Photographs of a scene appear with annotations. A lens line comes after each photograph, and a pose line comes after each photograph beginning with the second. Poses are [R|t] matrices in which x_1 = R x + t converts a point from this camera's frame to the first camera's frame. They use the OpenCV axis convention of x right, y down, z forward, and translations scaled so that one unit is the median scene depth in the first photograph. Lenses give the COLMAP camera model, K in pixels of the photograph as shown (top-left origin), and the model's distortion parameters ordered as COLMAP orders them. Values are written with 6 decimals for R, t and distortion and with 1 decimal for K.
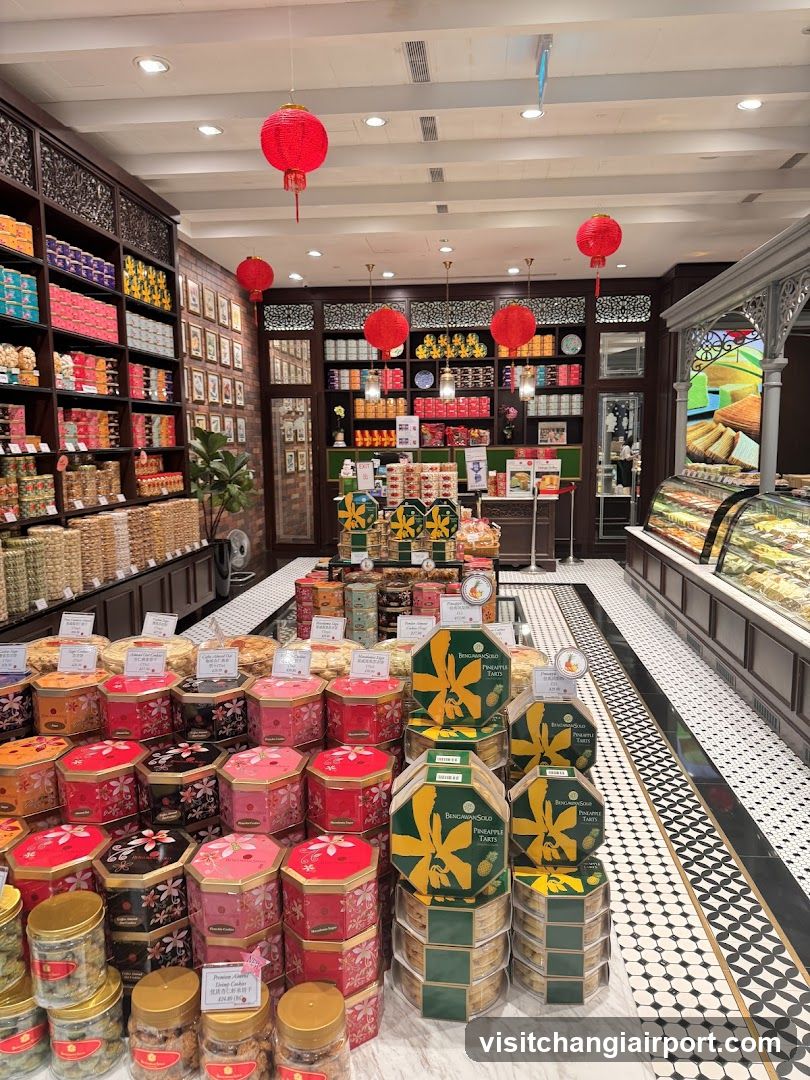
lens RADIAL K [[788.9, 0, 422.5], [0, 788.9, 553.8], [0, 0, 1]] dist [0.055235, -0.068998]
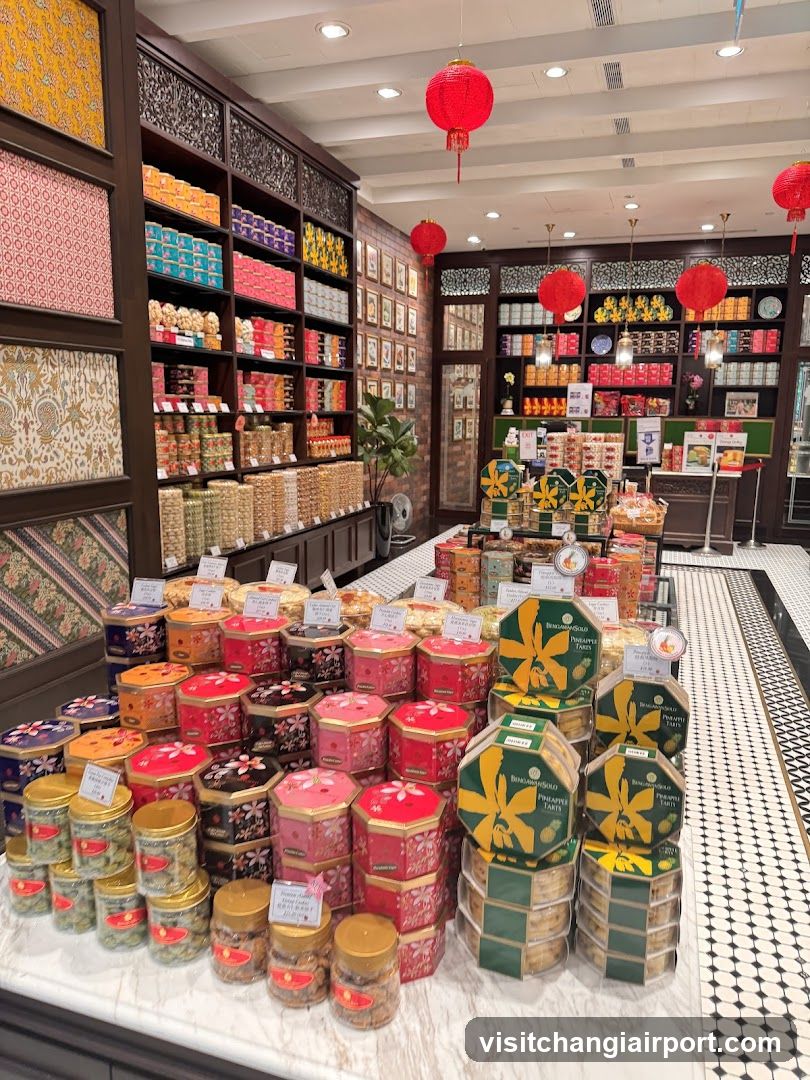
lens RADIAL K [[788.9, 0, 401.0], [0, 788.9, 565.5], [0, 0, 1]] dist [0.055235, -0.068998]
pose [[0.970253, 0.070982, -0.231453, 0.024342], [-0.058419, 0.996445, 0.060699, 0.001363], [0.234938, -0.045372, 0.970951, -0.000723]]
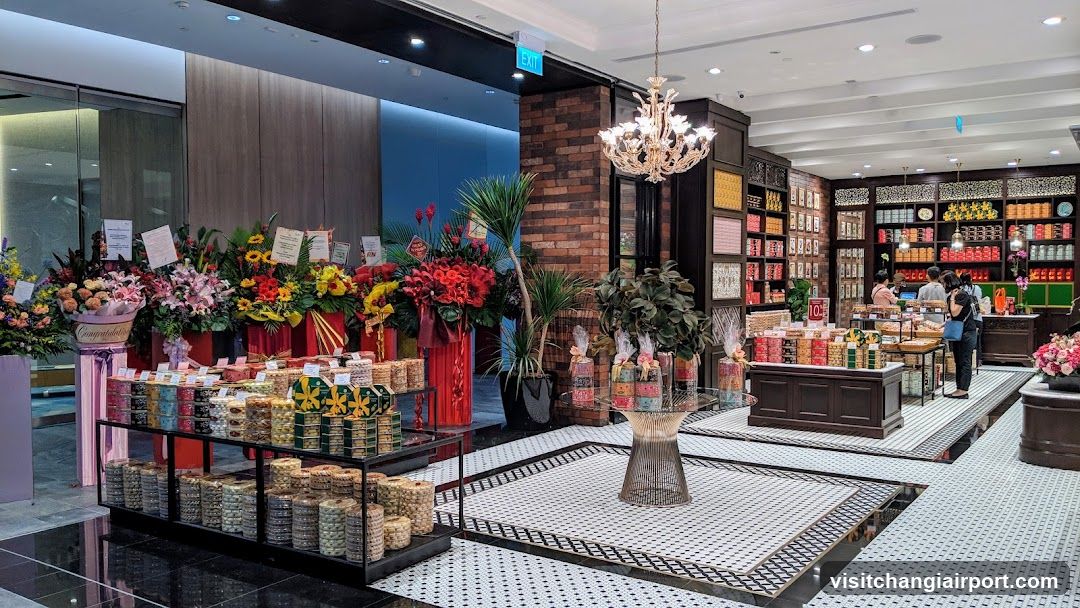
lens RADIAL K [[905.2, 0, 528.9], [0, 905.2, 324.2], [0, 0, 1]] dist [-0.006885, -0.009967]
pose [[0.866349, 0.034562, -0.498242, 0.469226], [-0.079838, 0.994358, -0.069845, 0.324352], [0.493017, 0.100289, 0.864220, -2.184675]]
